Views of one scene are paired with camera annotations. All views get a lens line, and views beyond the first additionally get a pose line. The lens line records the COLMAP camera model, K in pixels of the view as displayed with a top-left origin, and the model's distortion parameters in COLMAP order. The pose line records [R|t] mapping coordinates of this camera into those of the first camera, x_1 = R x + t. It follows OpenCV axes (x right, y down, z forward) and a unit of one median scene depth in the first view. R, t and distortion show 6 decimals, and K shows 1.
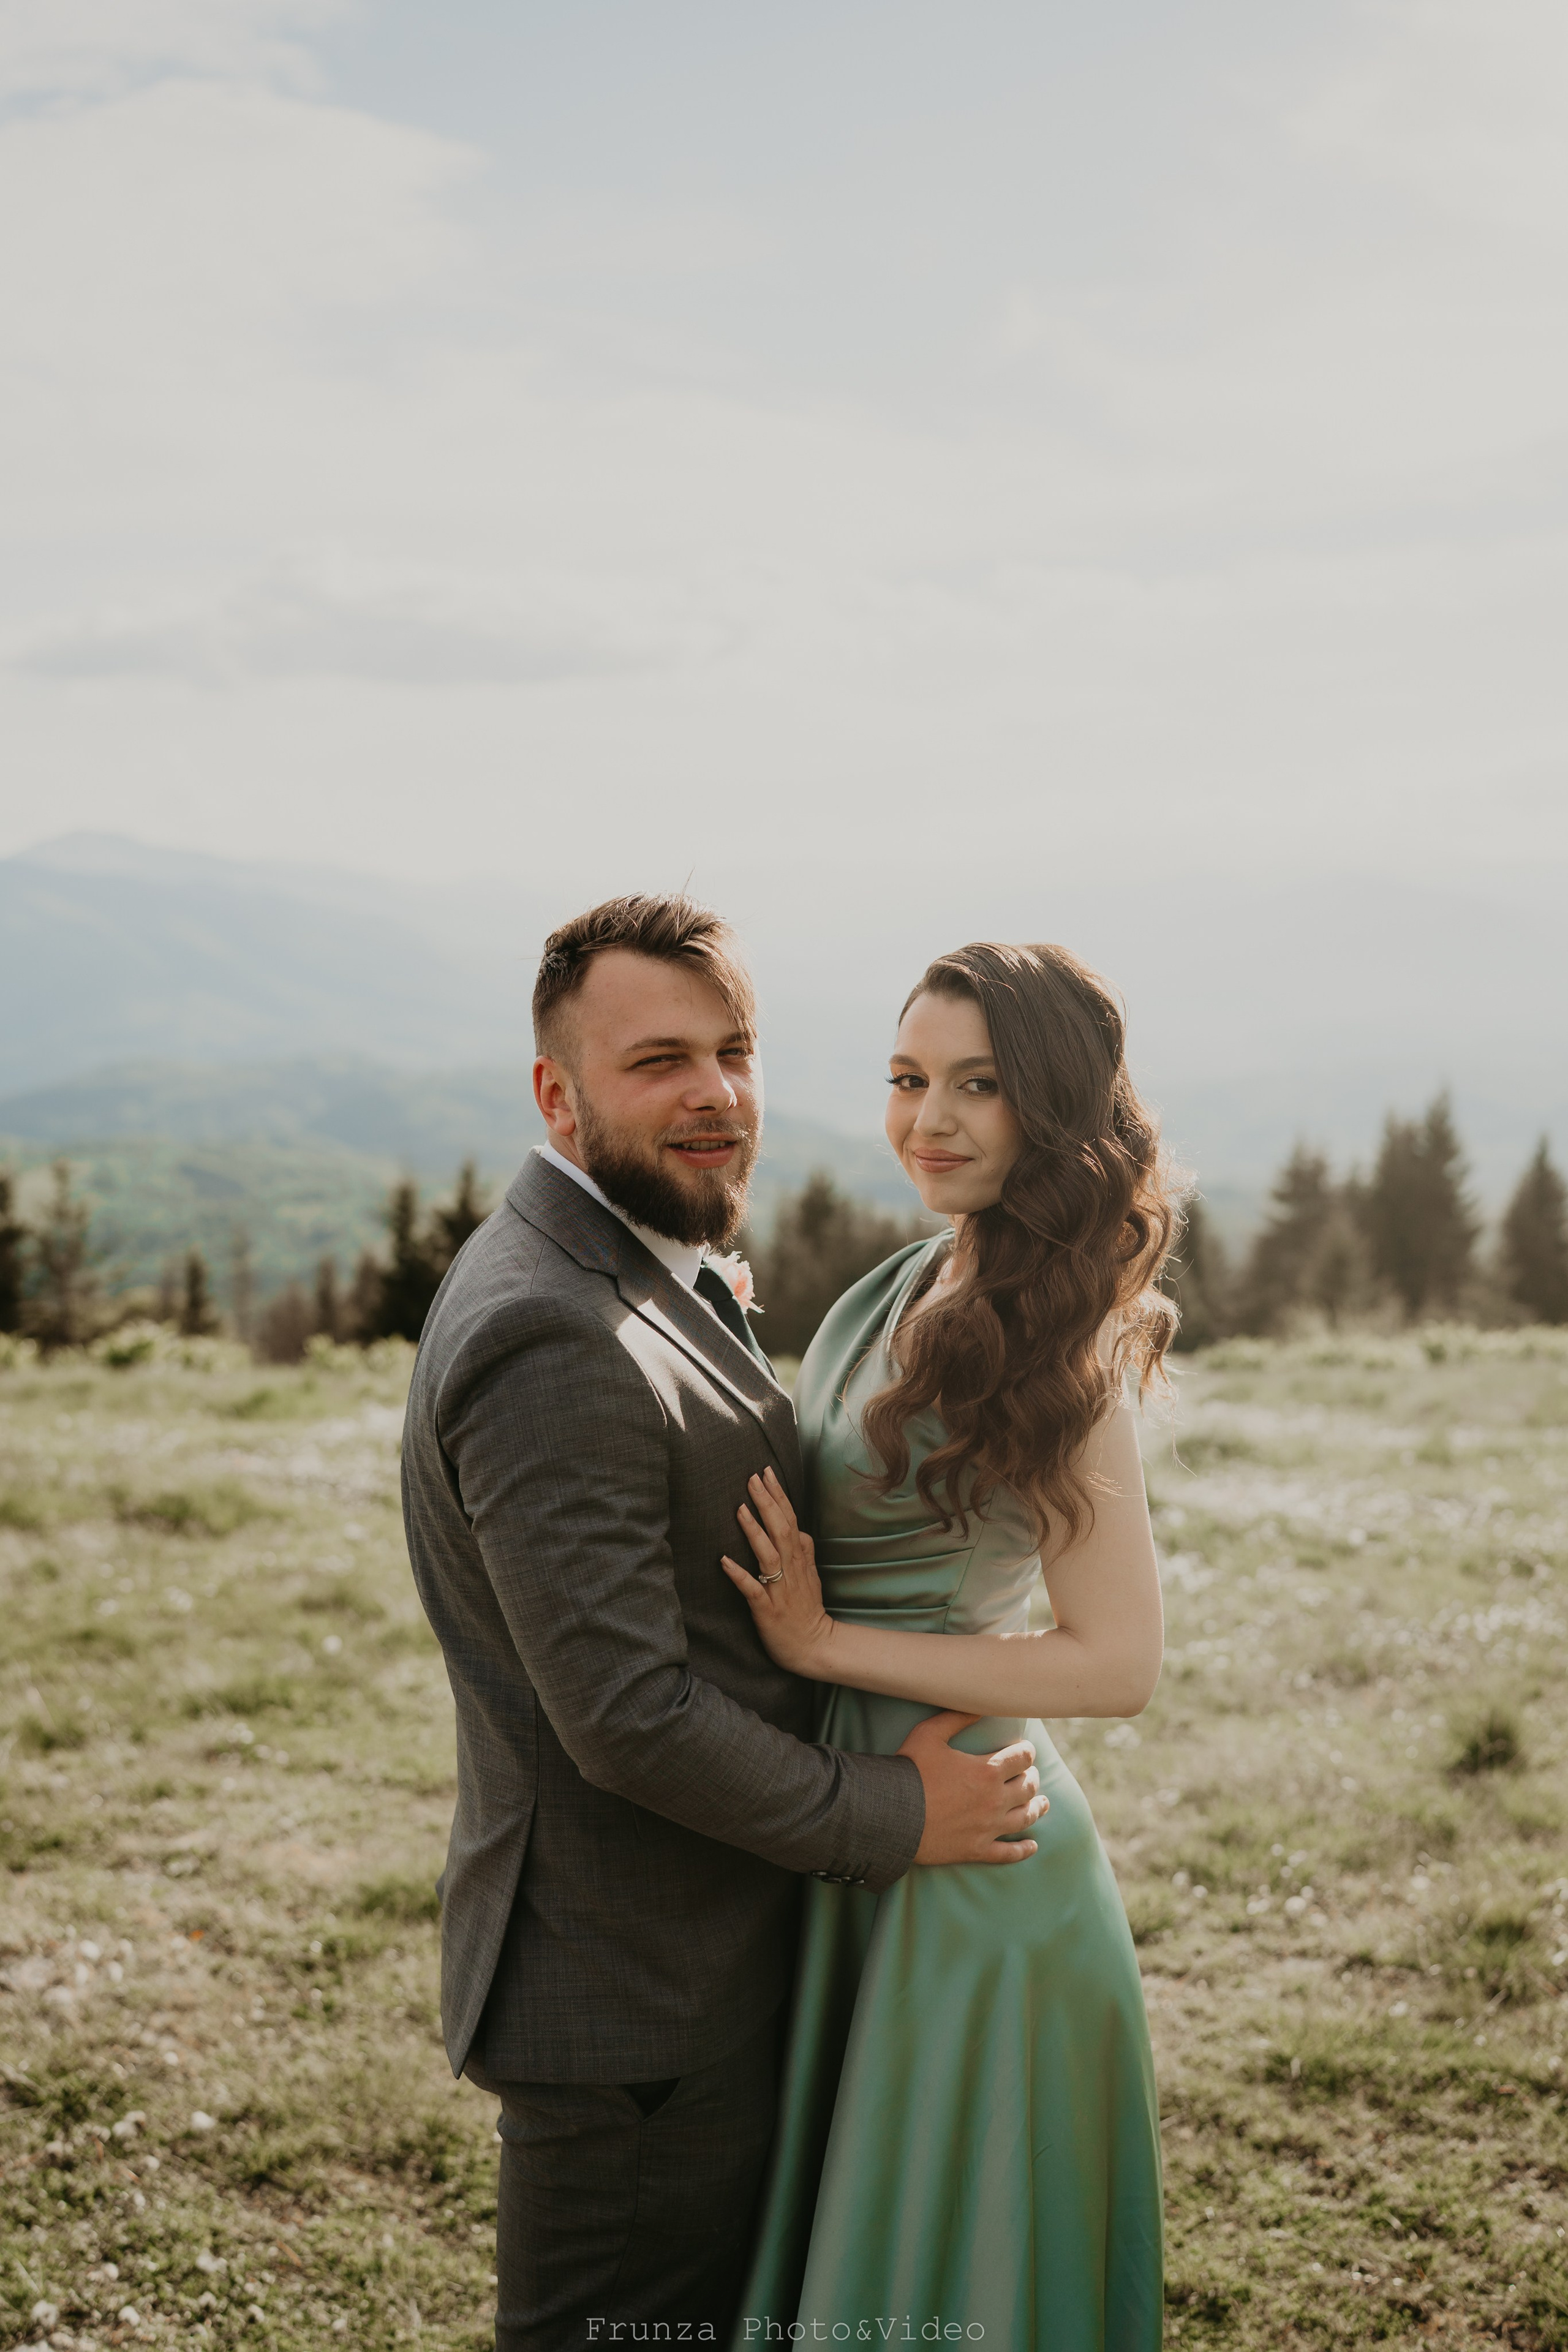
lens RADIAL K [[2354.3, 0, 787.2], [0, 2354.3, 921.4], [0, 0, 1]] dist [-0.186390, 0.136073]
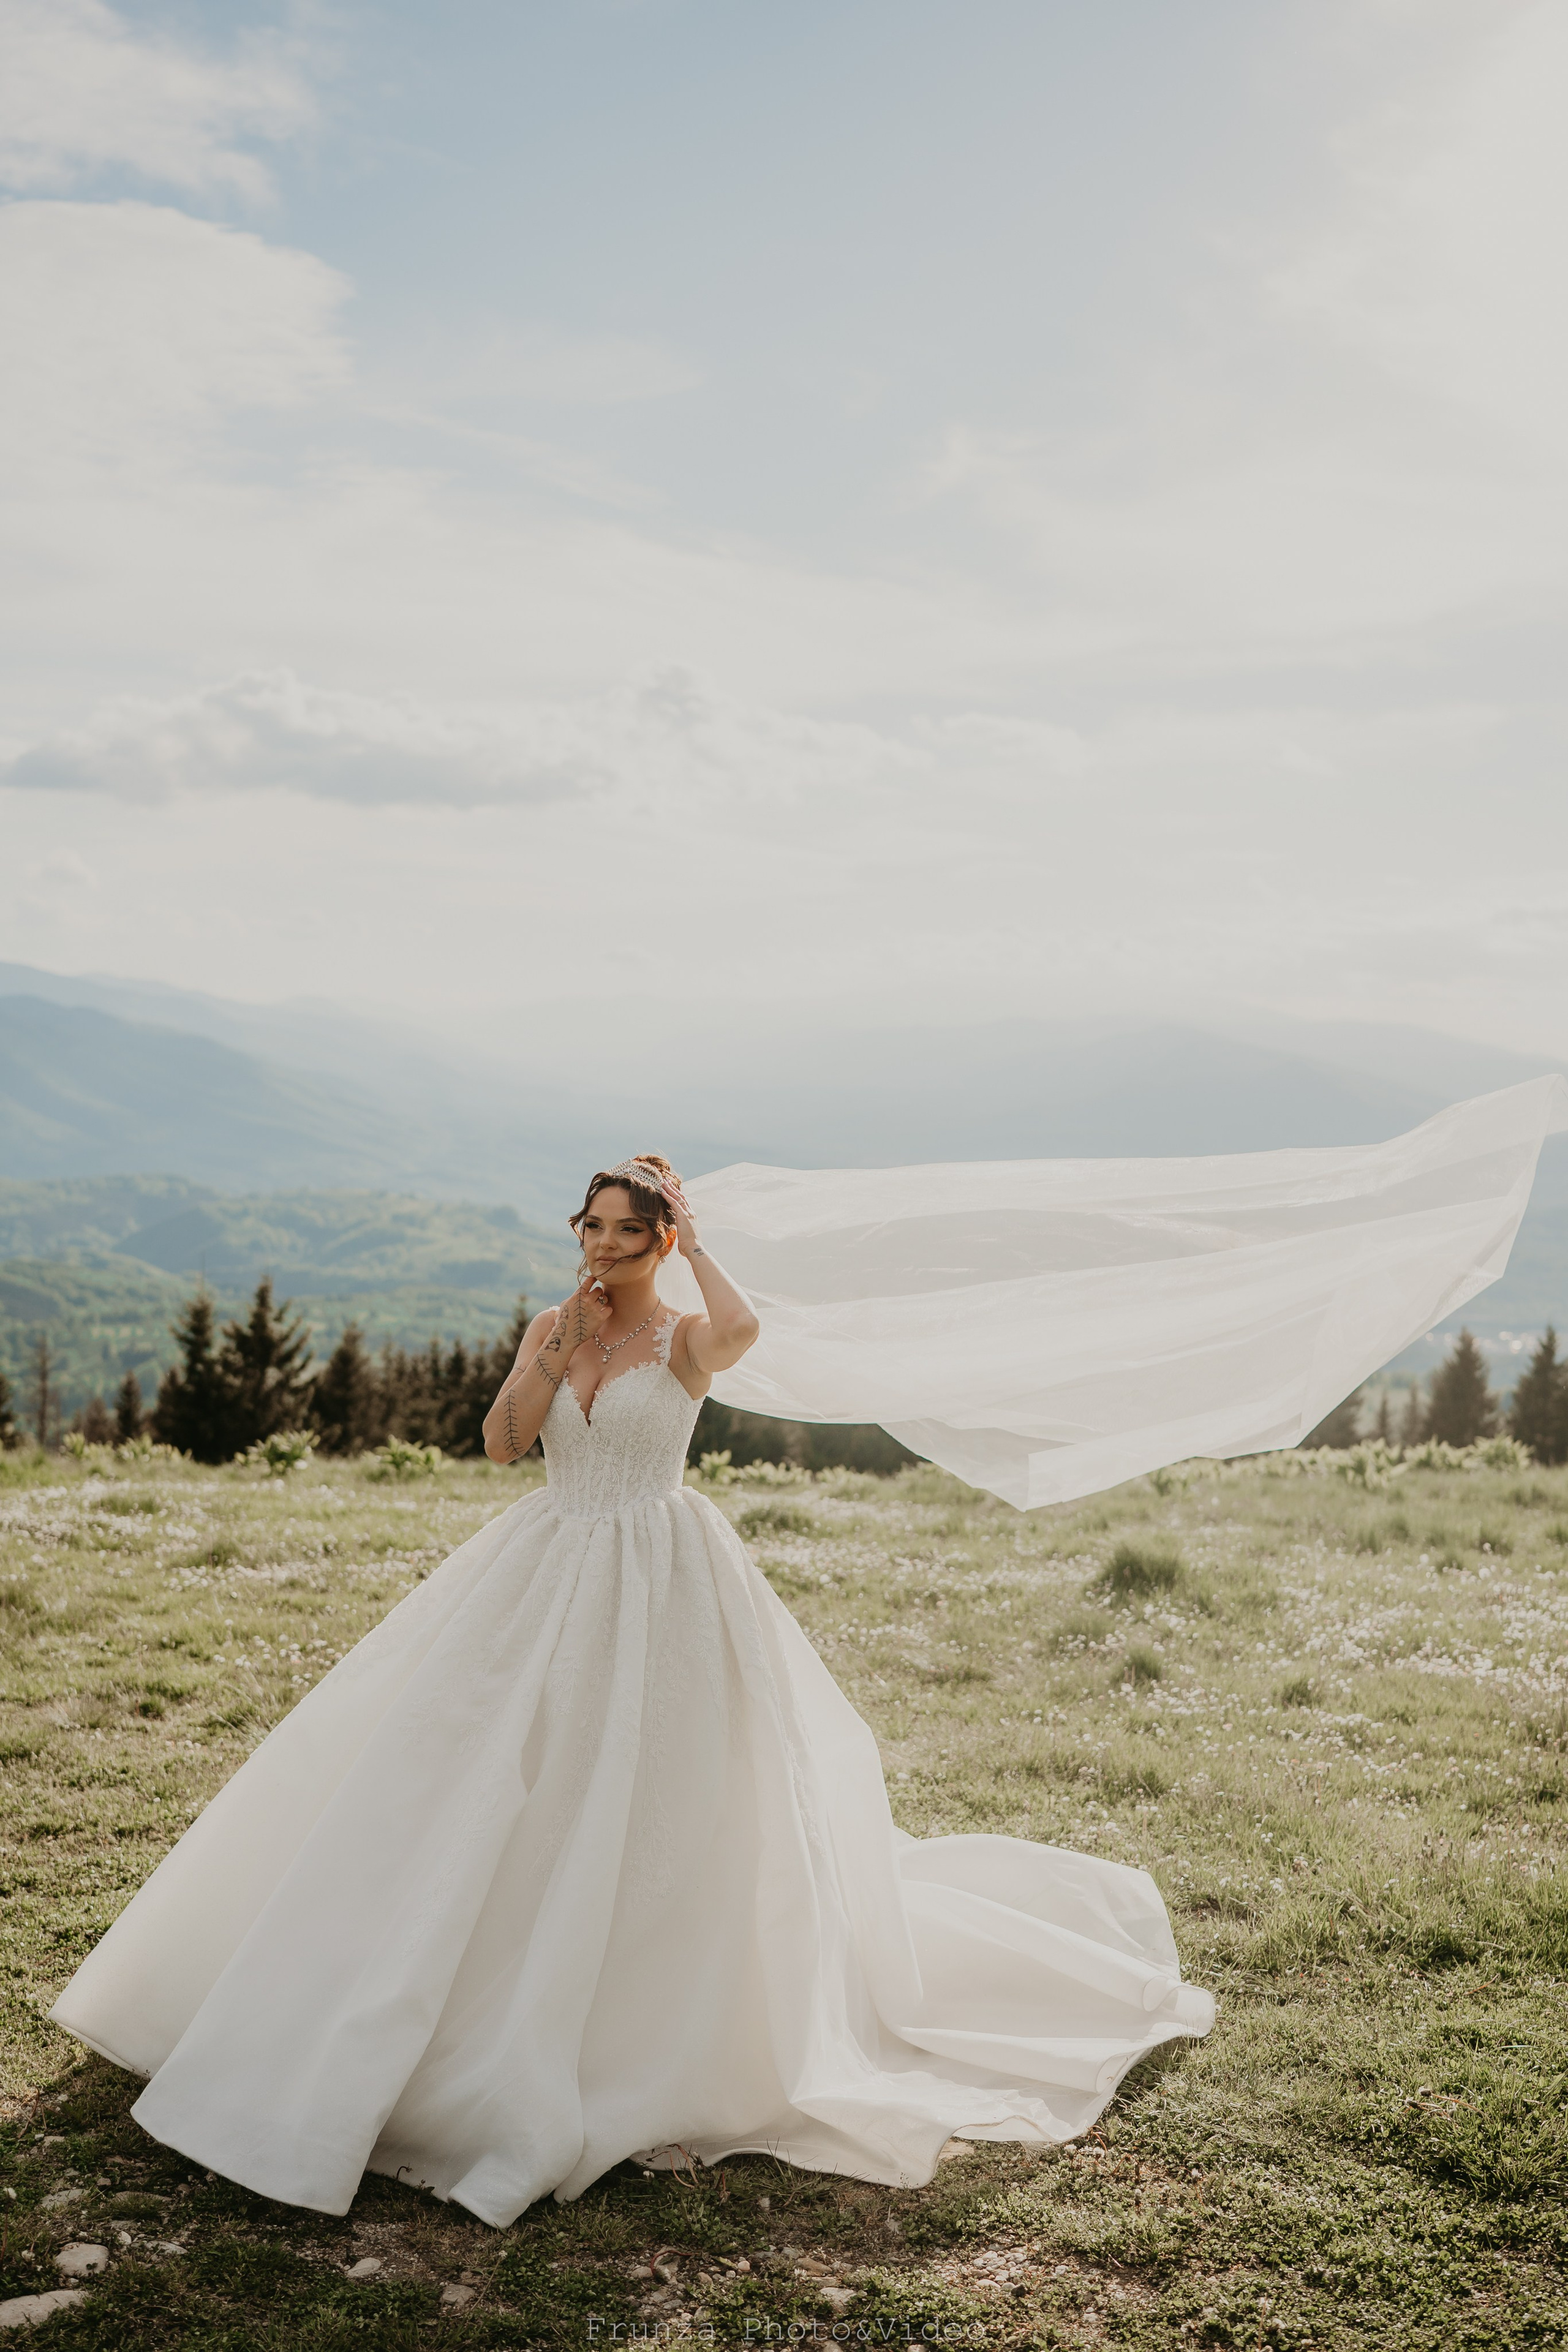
lens RADIAL K [[2359.7, 0, 778.0], [0, 2359.7, 1243.0], [0, 0, 1]] dist [-0.205338, 0.322465]
pose [[0.997002, 0.027680, 0.072260, 0.192012], [-0.033368, 0.996337, 0.078733, -0.027235], [-0.069816, -0.080908, 0.994273, -0.417522]]
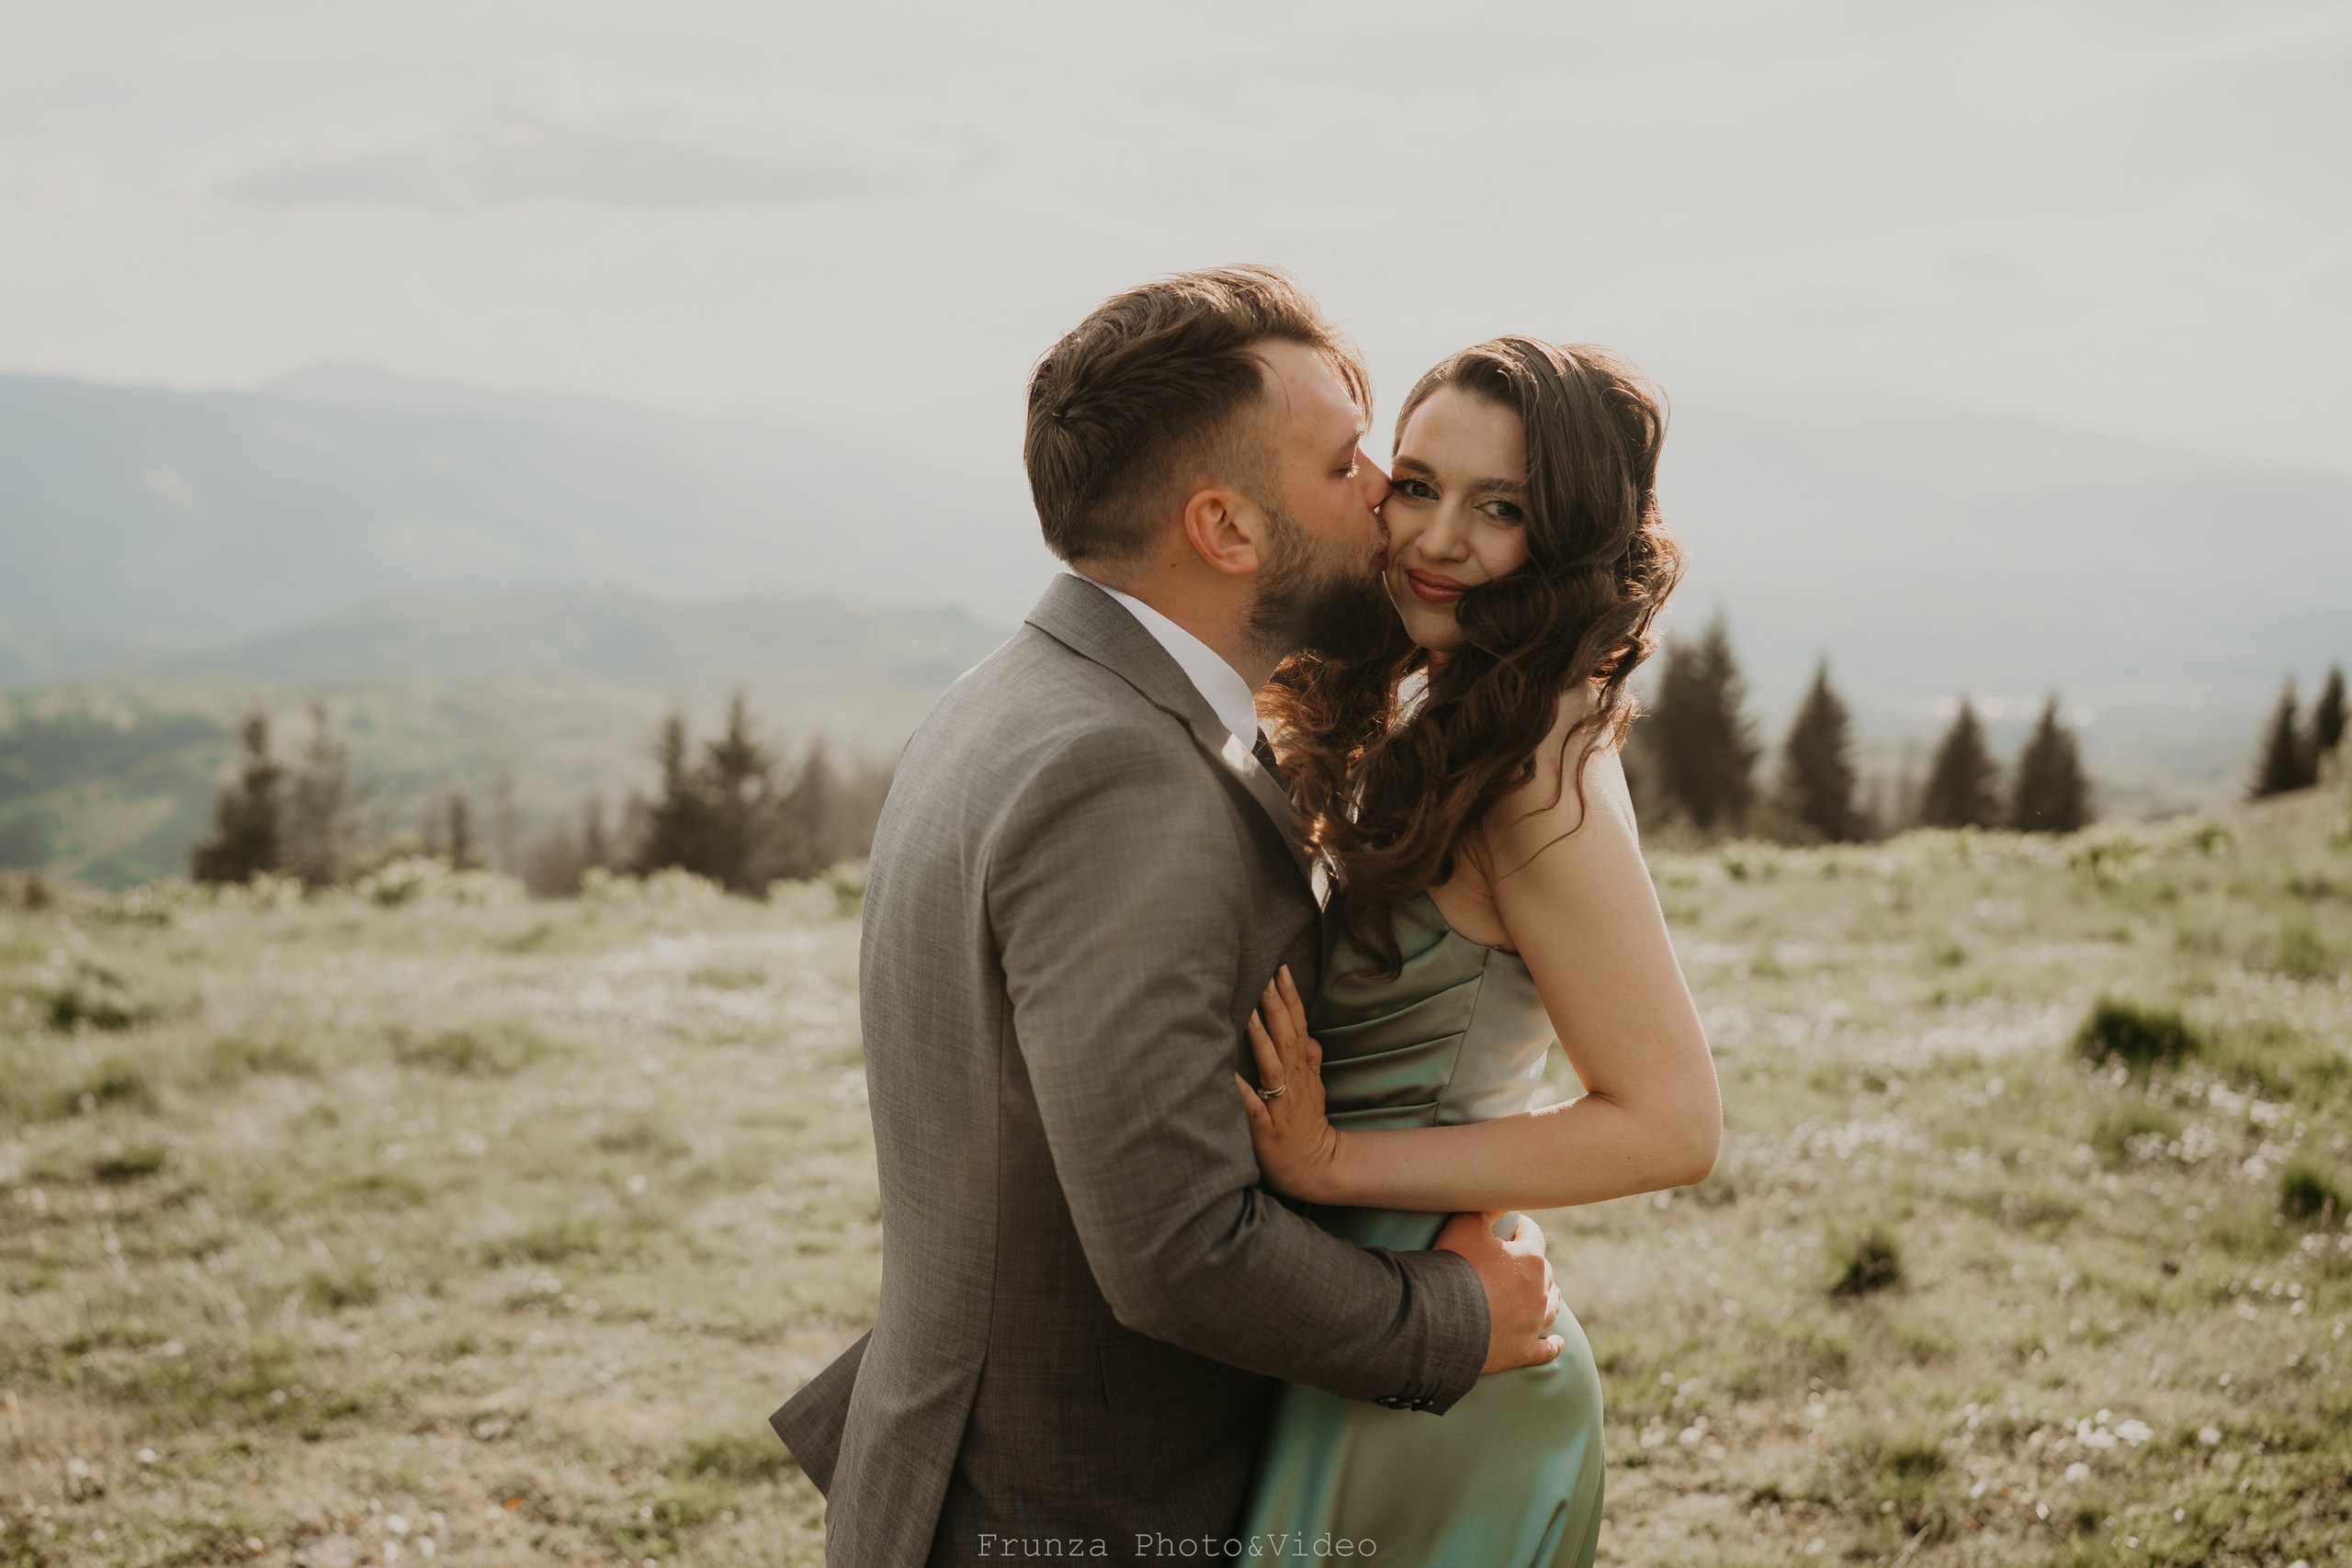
lens RADIAL K [[2390.0, 0, 1196.1], [0, 2390.0, 735.9], [0, 0, 1]] dist [-0.186804, 0.234254]
pose [[0.998299, -0.013067, 0.056824, -0.027778], [0.006029, 0.992474, 0.122304, 0.019786], [-0.057994, -0.121753, 0.990865, 0.069039]]
